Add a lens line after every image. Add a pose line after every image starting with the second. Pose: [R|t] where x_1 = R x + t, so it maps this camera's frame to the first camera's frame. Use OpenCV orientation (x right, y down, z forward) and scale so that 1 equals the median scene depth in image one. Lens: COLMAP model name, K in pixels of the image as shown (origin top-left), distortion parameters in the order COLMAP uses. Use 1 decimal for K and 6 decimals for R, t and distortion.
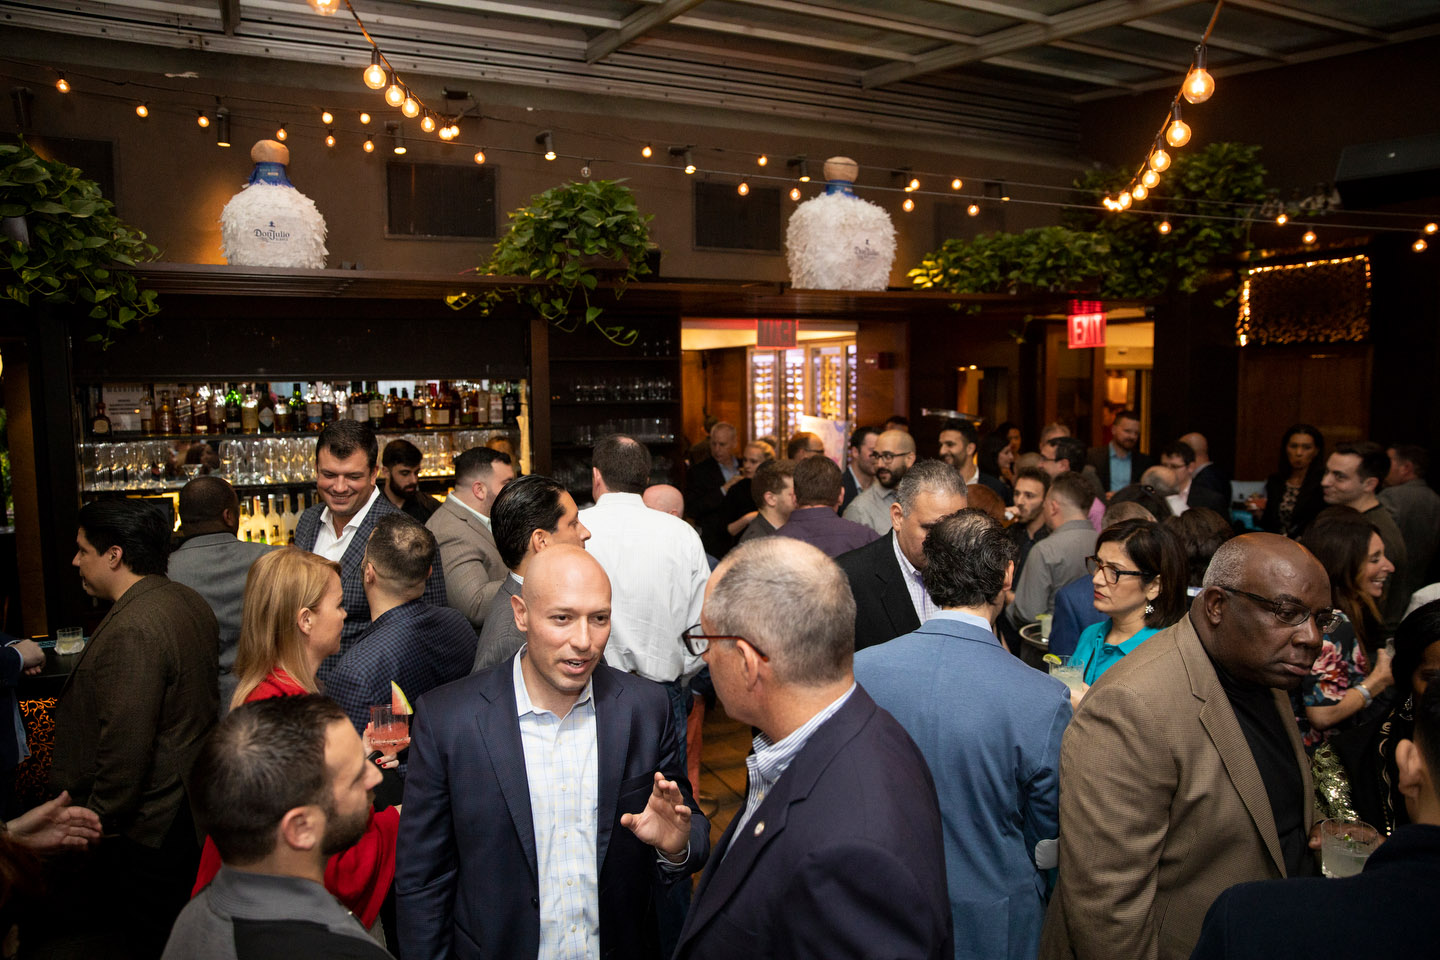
lens RADIAL K [[969.3, 0, 720.0], [0, 969.3, 480.0], [0, 0, 1]] dist [-0.098772, 0.084204]
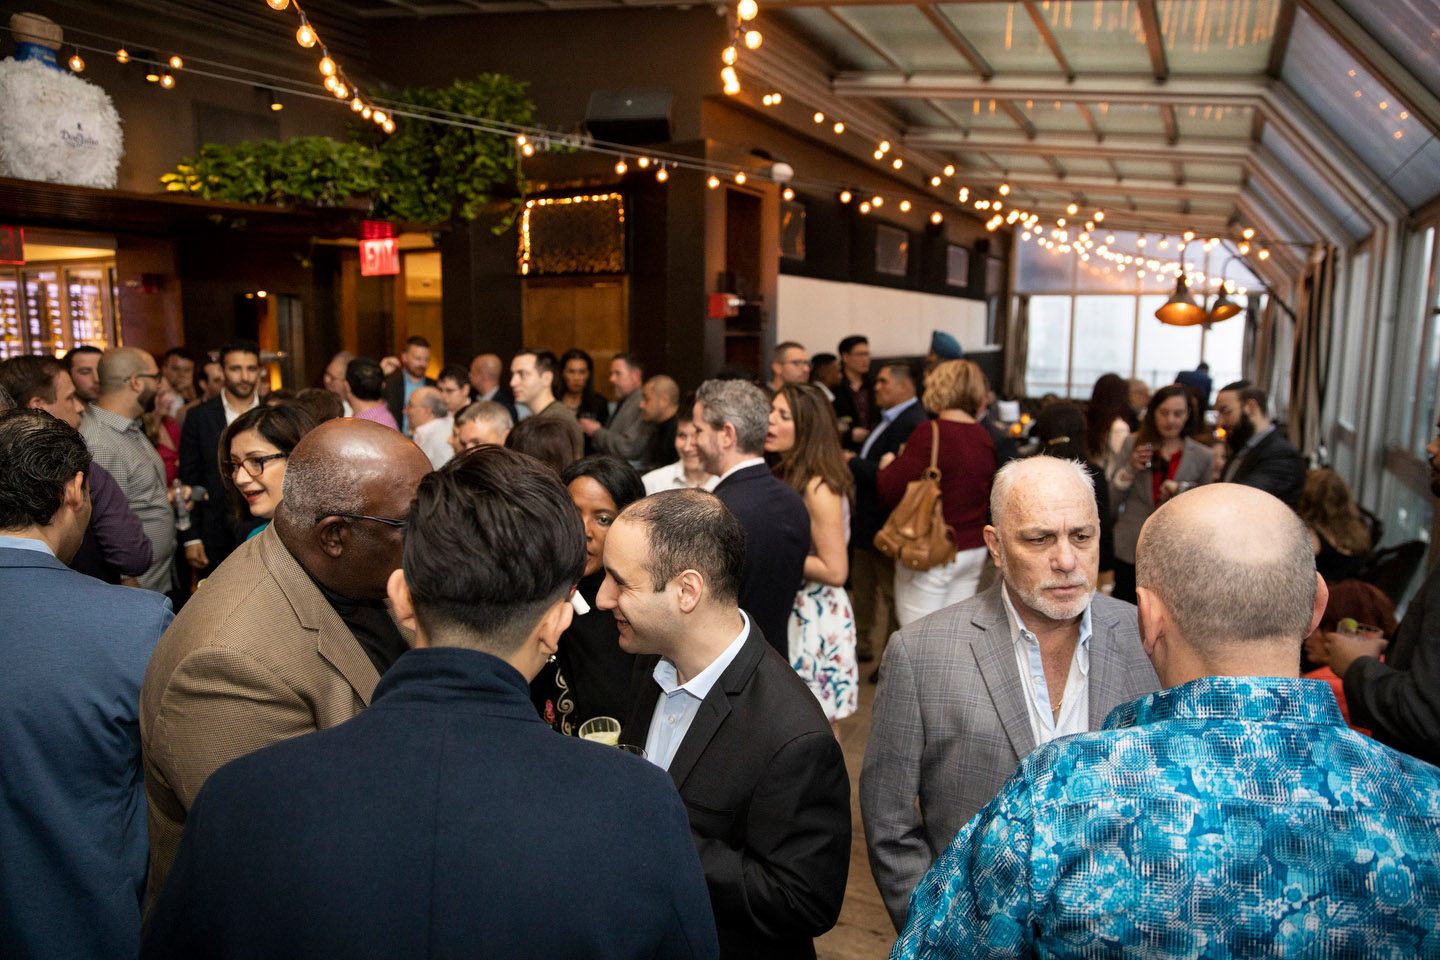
lens RADIAL K [[969.3, 0, 720.0], [0, 969.3, 480.0], [0, 0, 1]] dist [-0.098772, 0.084204]
pose [[0.810758, -0.072612, 0.580860, 0.098939], [0.047253, 0.997157, 0.058697, 0.033249], [-0.583471, -0.020141, 0.811884, 0.009535]]
